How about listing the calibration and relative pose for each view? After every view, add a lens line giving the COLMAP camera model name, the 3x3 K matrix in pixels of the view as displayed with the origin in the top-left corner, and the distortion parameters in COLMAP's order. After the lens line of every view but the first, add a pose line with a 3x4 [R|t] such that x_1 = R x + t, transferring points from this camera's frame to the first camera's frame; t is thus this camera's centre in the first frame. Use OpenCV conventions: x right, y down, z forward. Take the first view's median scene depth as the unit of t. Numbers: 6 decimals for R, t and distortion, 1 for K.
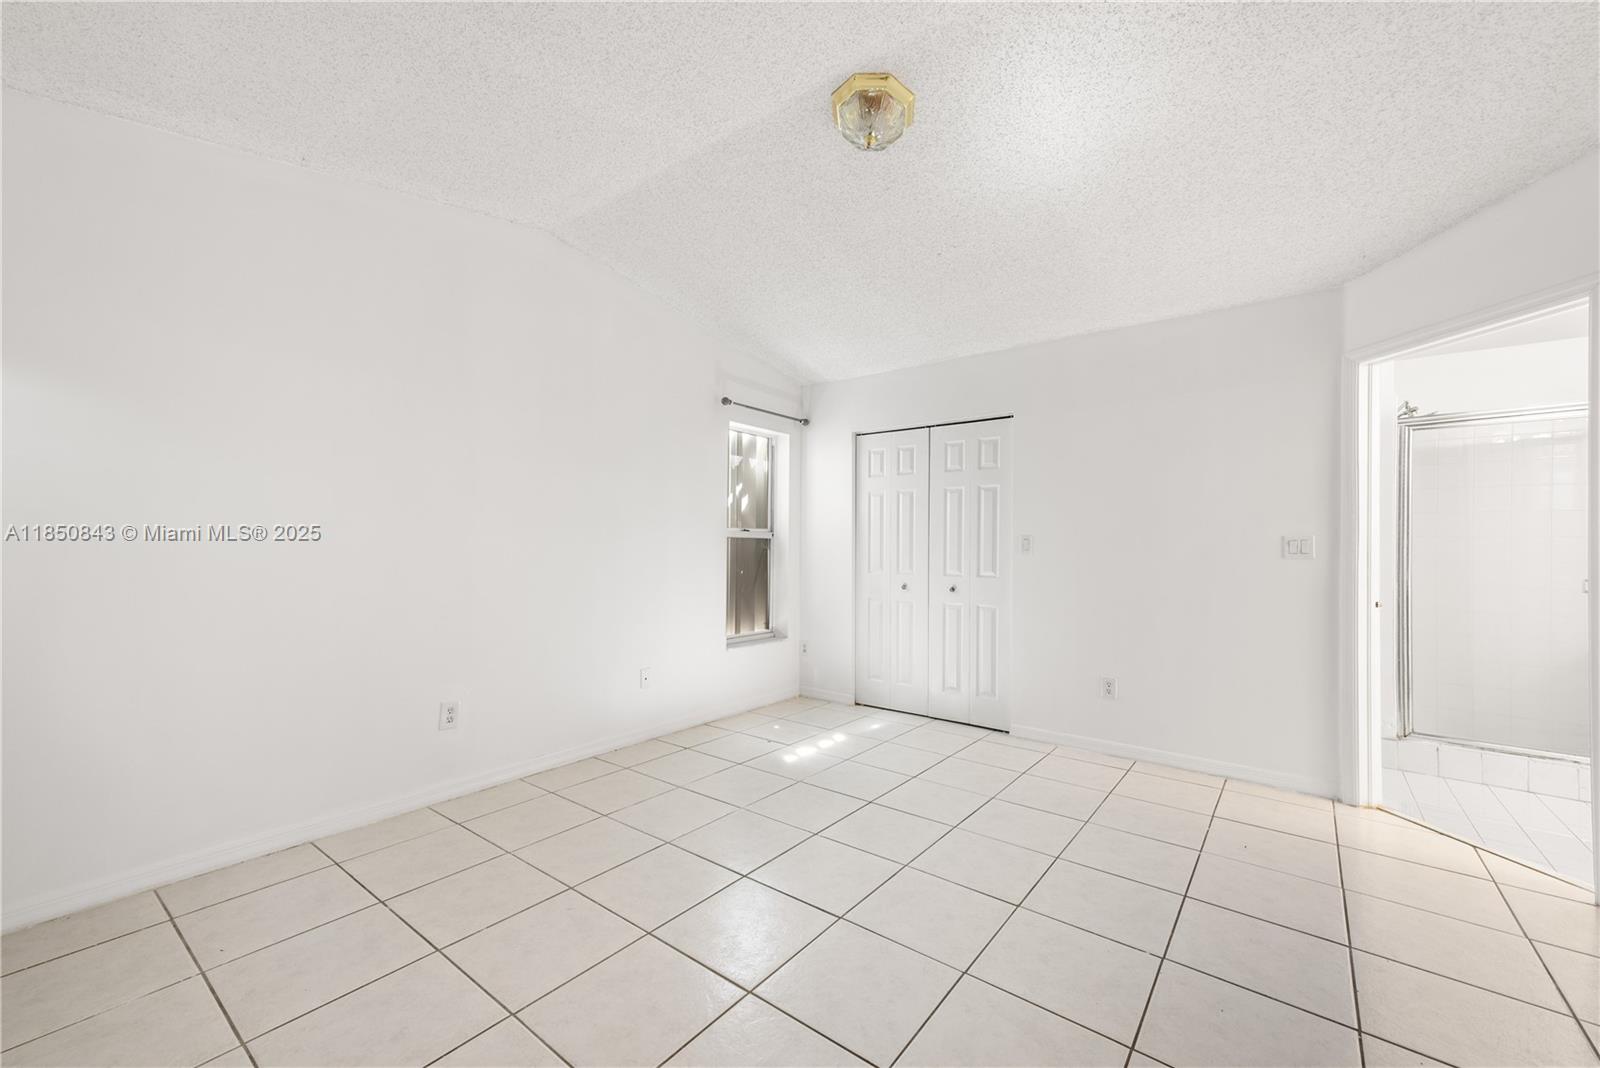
lens RADIAL K [[639.0, 0, 800.5], [0, 639.0, 543.3], [0, 0, 1]] dist [0.023722, 0.000783]
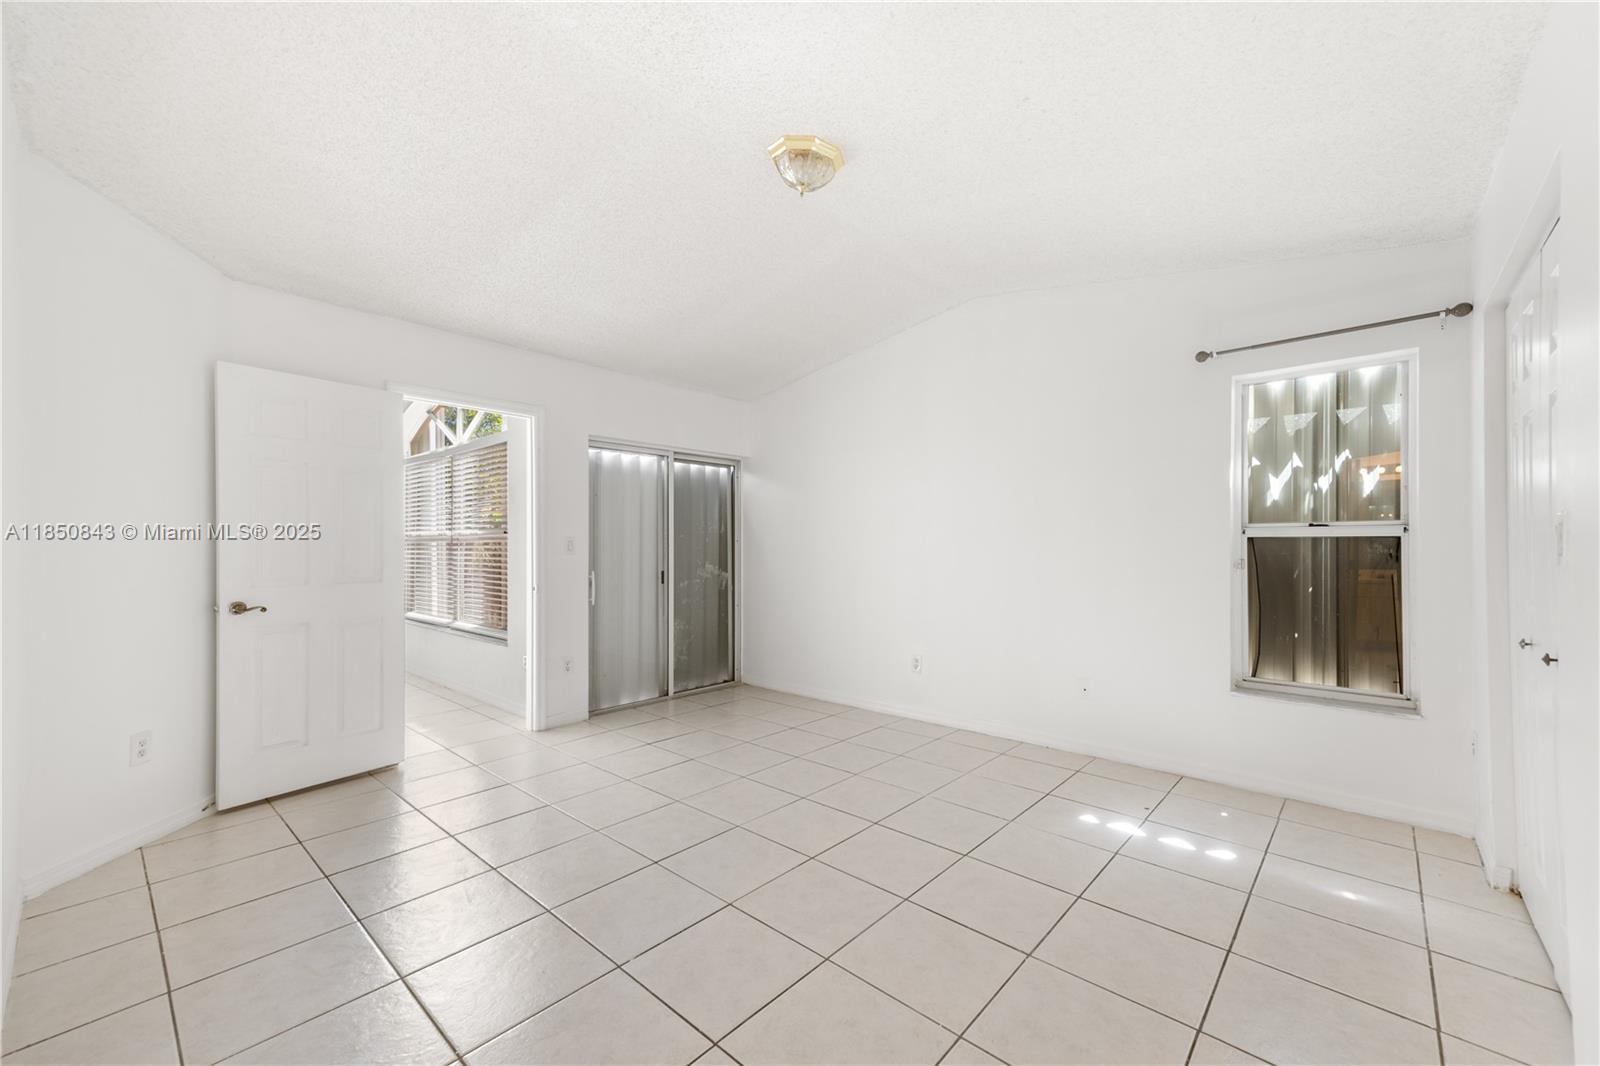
lens RADIAL K [[639.0, 0, 800.5], [0, 639.0, 542.3], [0, 0, 1]] dist [0.023722, 0.000783]
pose [[-0.066796, -0.014853, -0.997656, 0.634801], [0.004811, 0.999873, -0.015208, 0.004719], [0.997755, -0.005816, -0.066716, 0.552358]]
